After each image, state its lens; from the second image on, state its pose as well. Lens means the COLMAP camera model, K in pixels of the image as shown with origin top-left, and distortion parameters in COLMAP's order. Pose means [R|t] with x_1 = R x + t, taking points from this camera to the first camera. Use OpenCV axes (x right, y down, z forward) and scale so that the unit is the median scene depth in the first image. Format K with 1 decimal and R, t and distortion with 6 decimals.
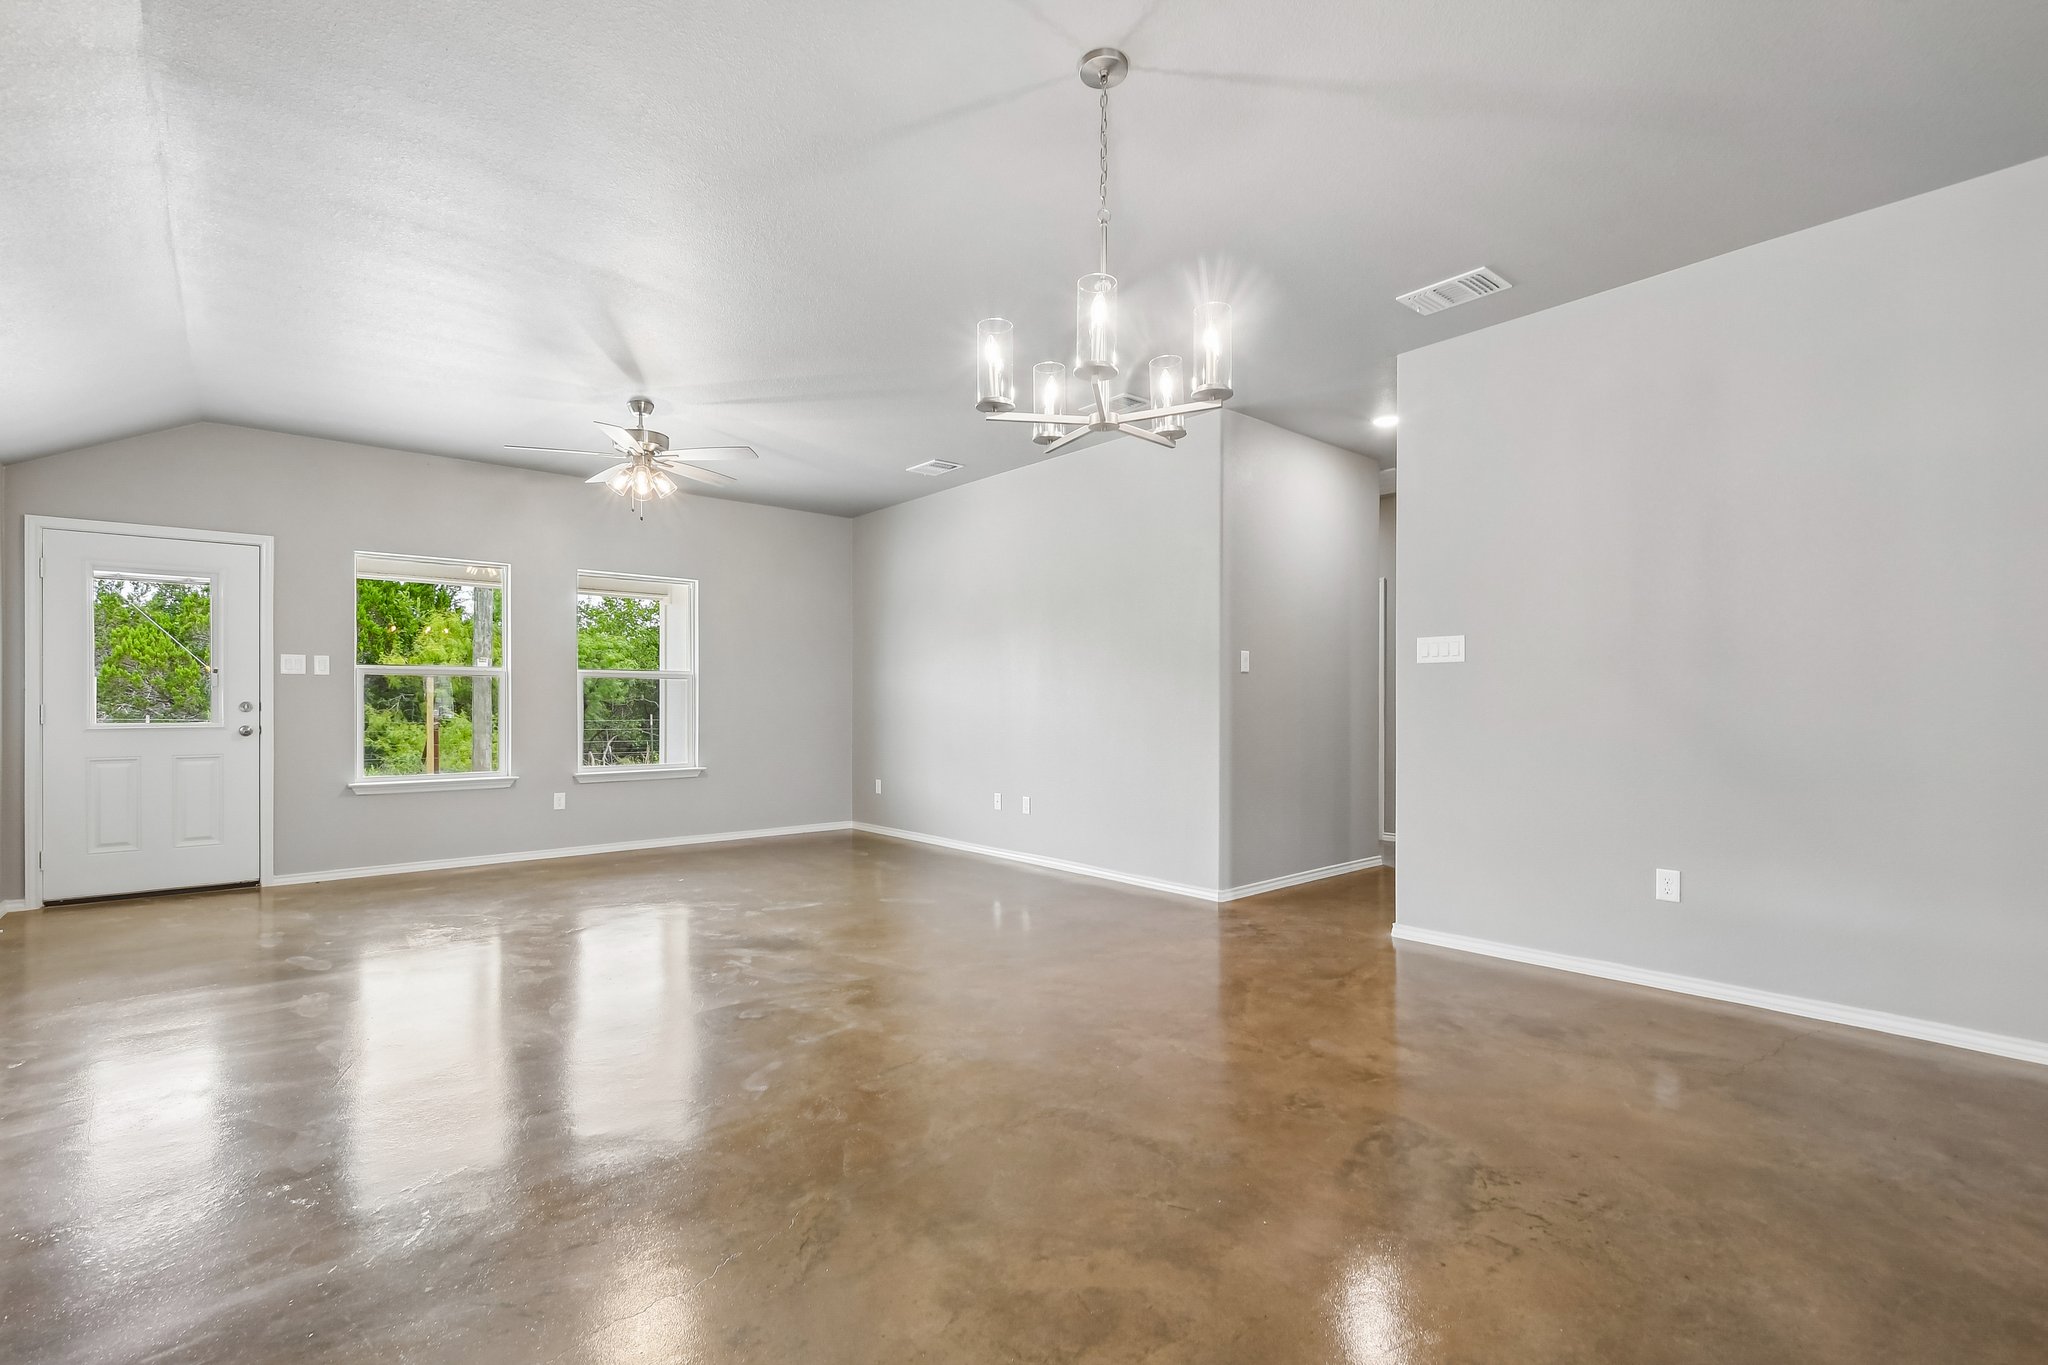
lens RADIAL K [[913.6, 0, 1022.3], [0, 913.6, 709.6], [0, 0, 1]] dist [0.006281, -0.004473]
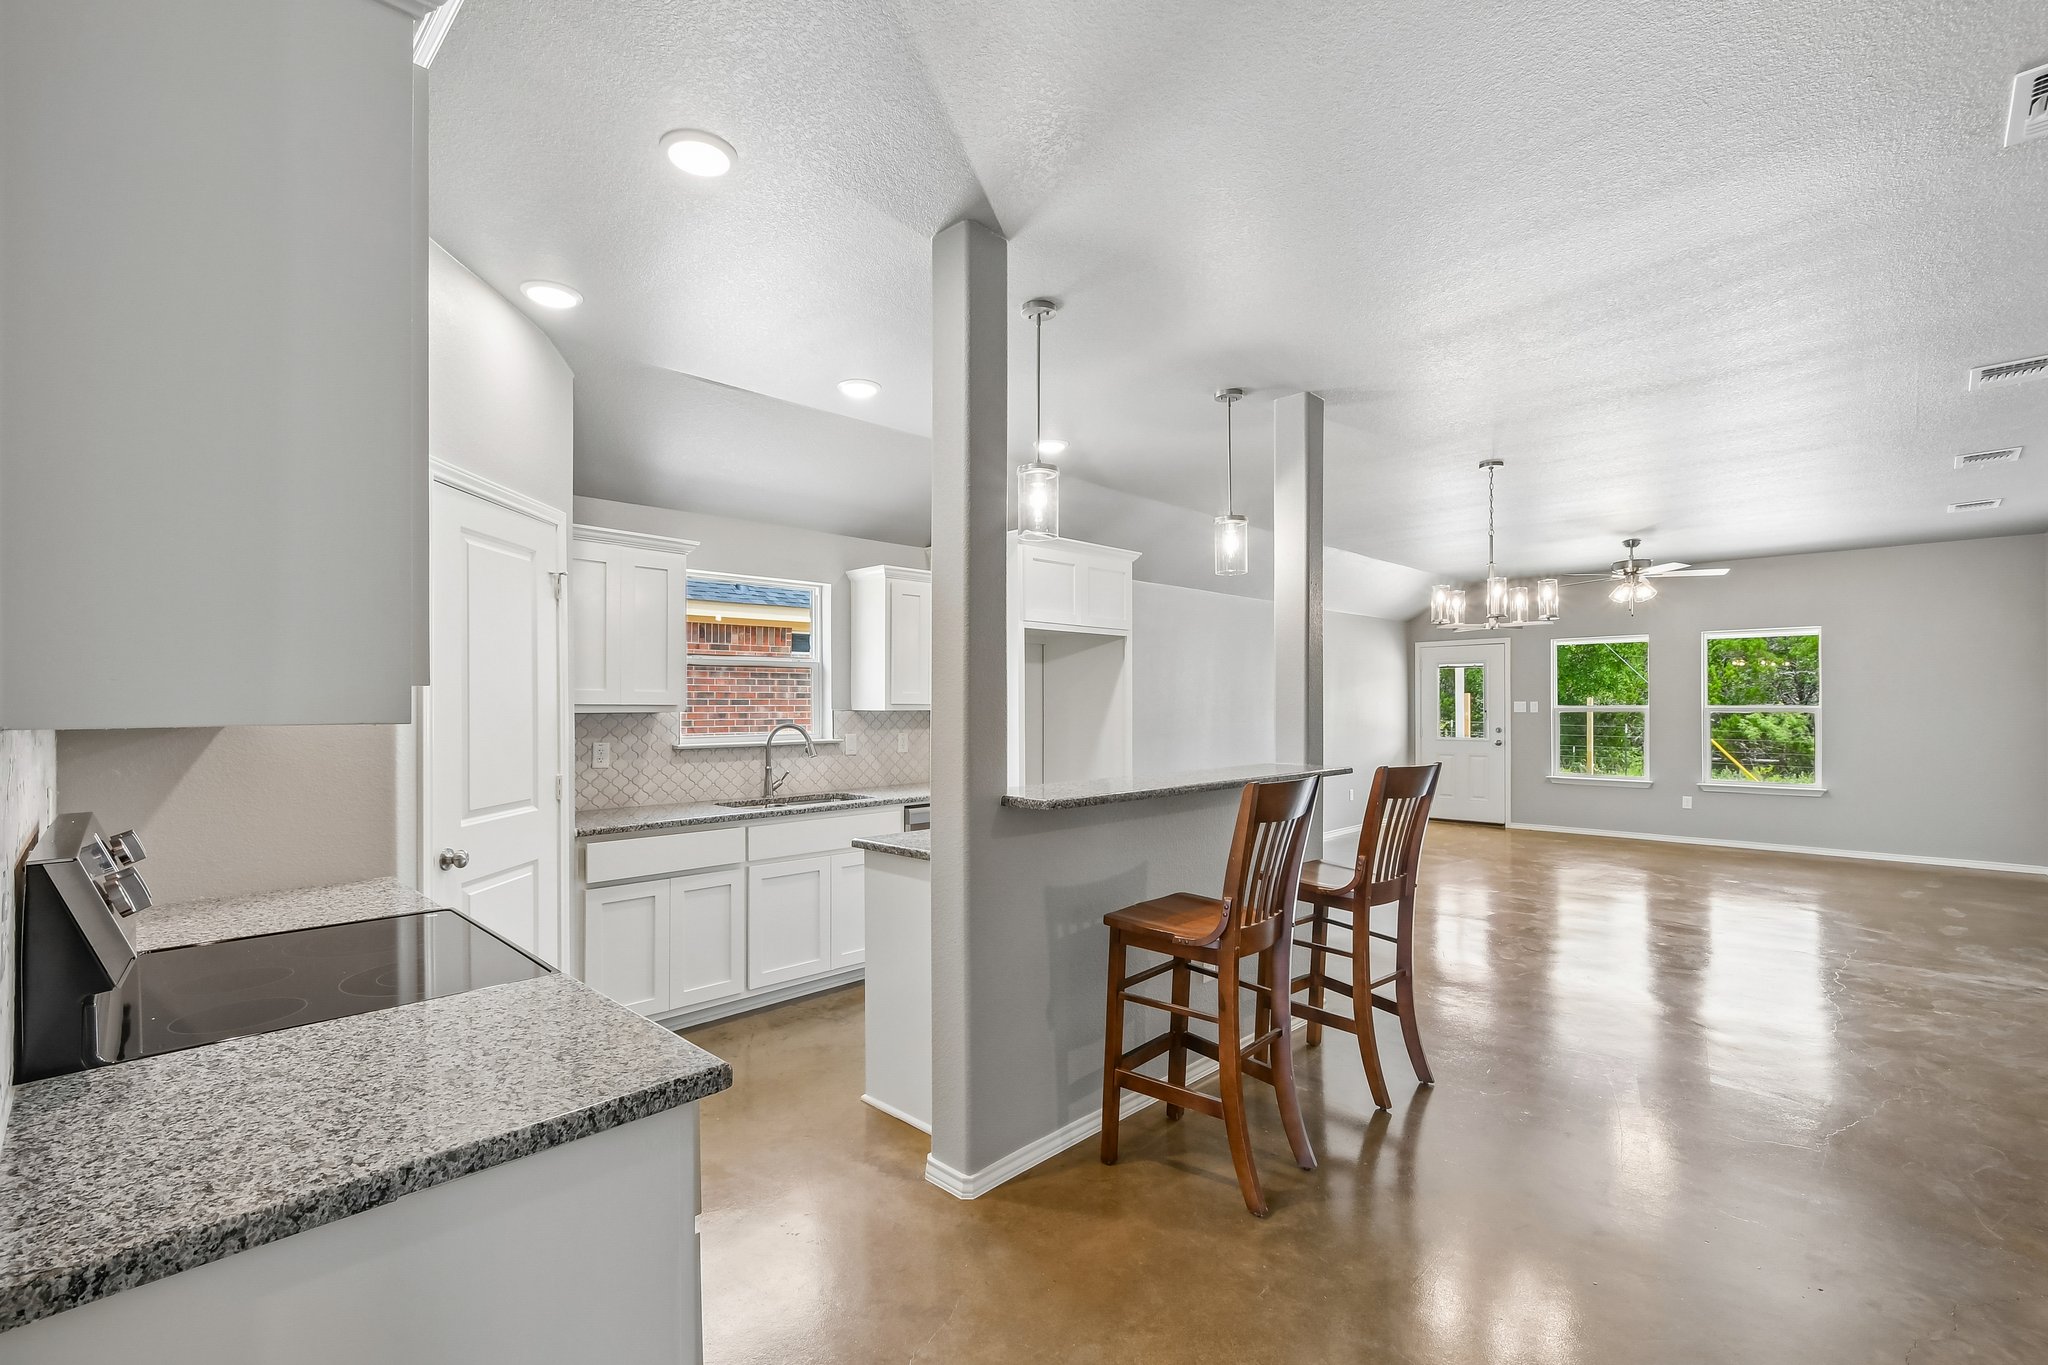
lens RADIAL K [[913.6, 0, 1023.5], [0, 913.6, 707.5], [0, 0, 1]] dist [0.006281, -0.004473]
pose [[0.085539, 0.005023, -0.996322, 1.018135], [-0.004532, 0.999979, 0.004652, -0.058147], [0.996325, 0.004117, 0.085560, -0.144782]]
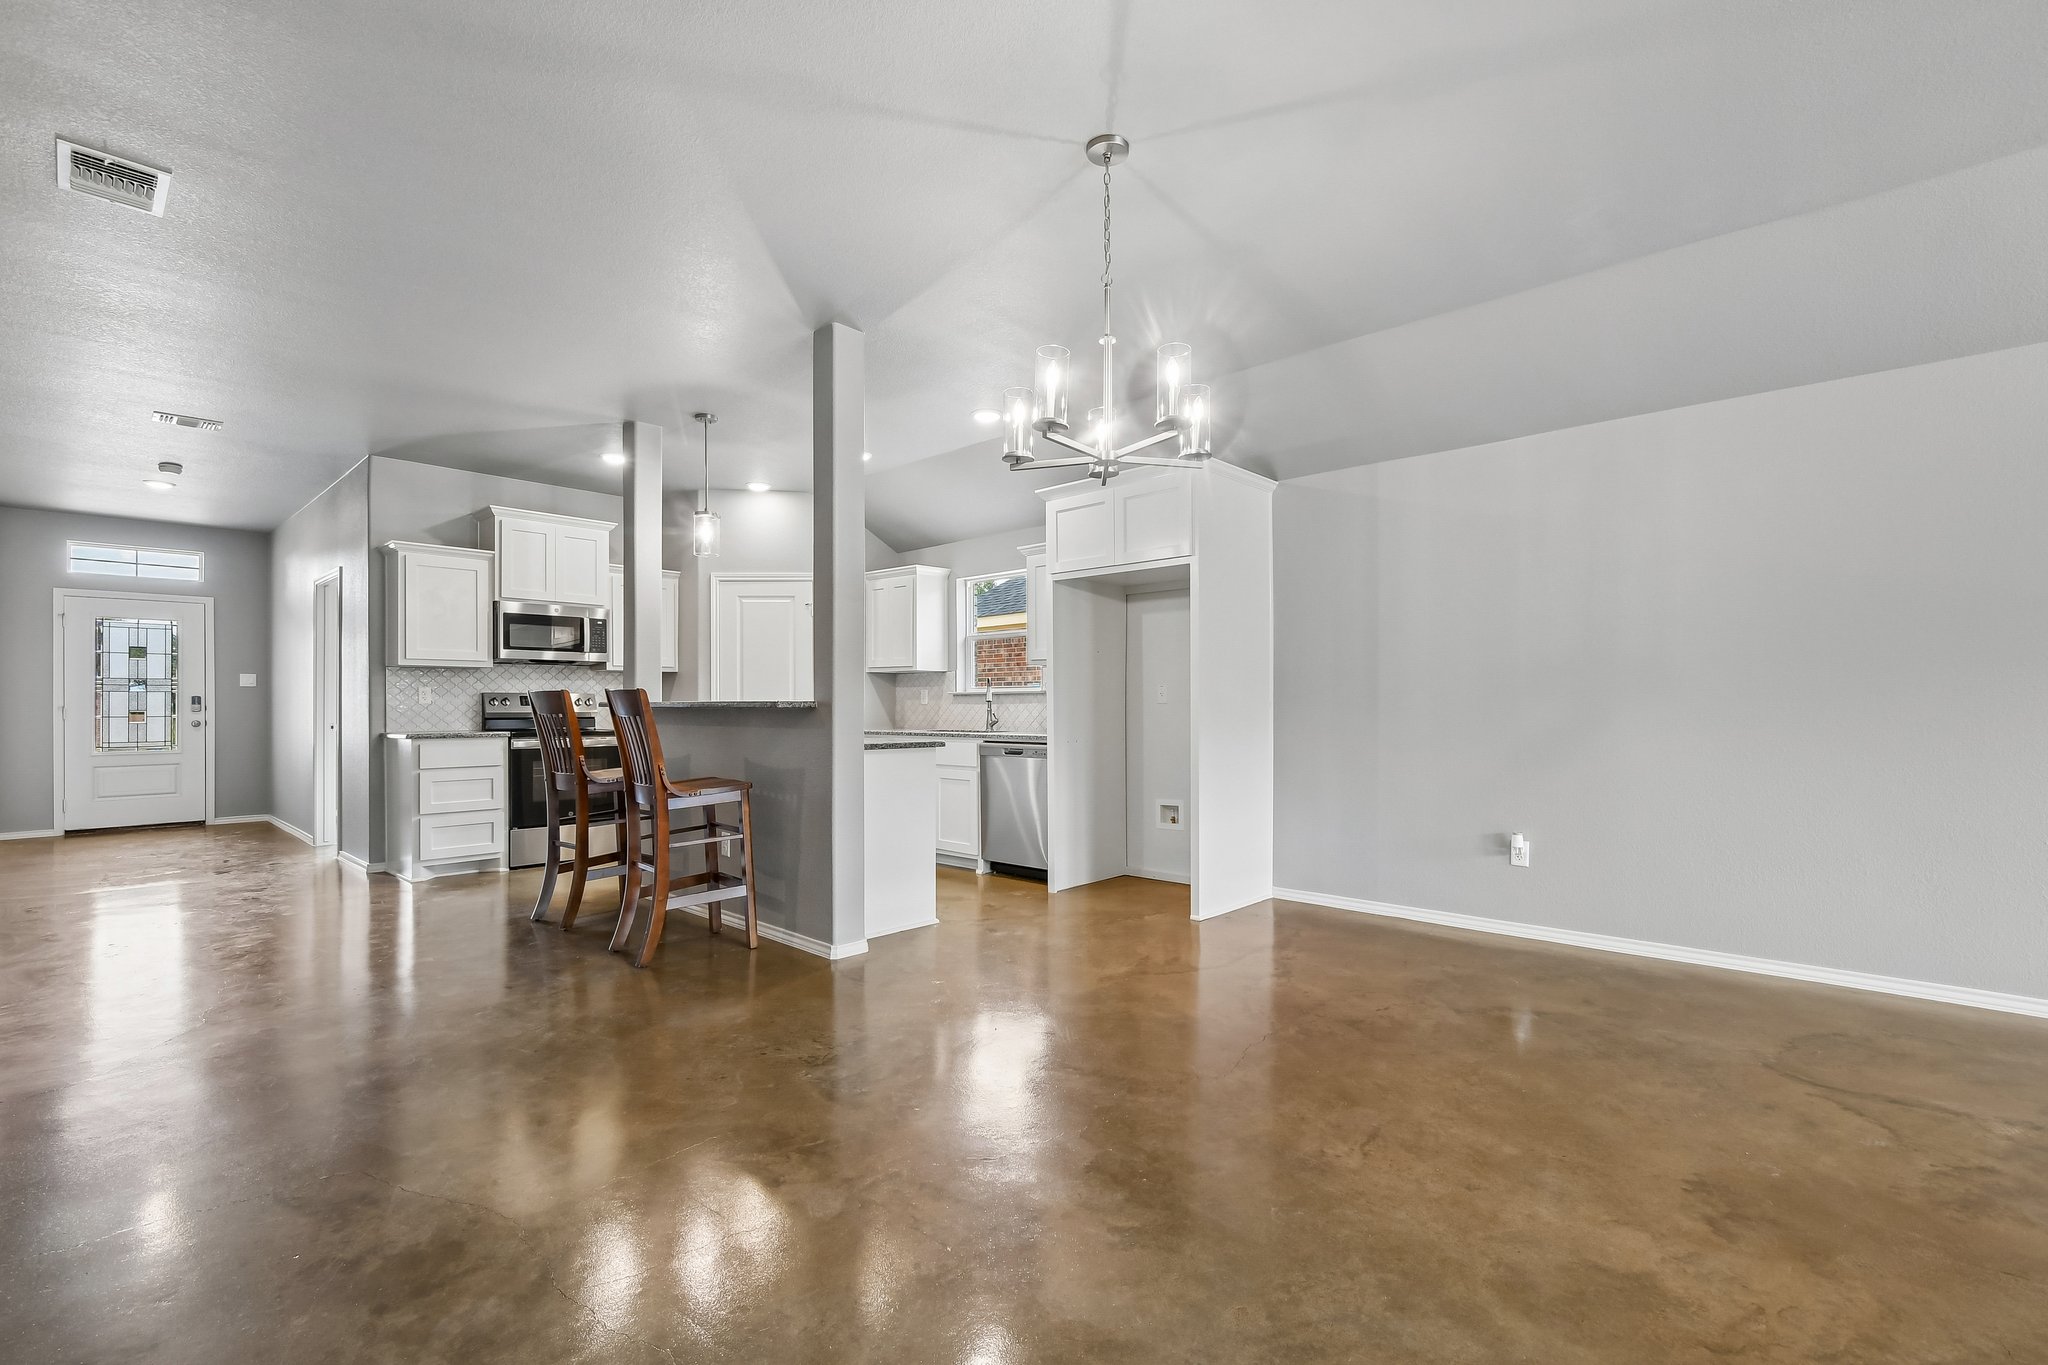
lens RADIAL K [[913.6, 0, 1021.7], [0, 913.6, 702.8], [0, 0, 1]] dist [0.006281, -0.004473]
pose [[-0.994166, 0.004555, -0.107763, 0.149497], [0.003931, 0.999974, 0.006005, -0.007230], [0.107788, 0.005546, -0.994158, 0.996183]]
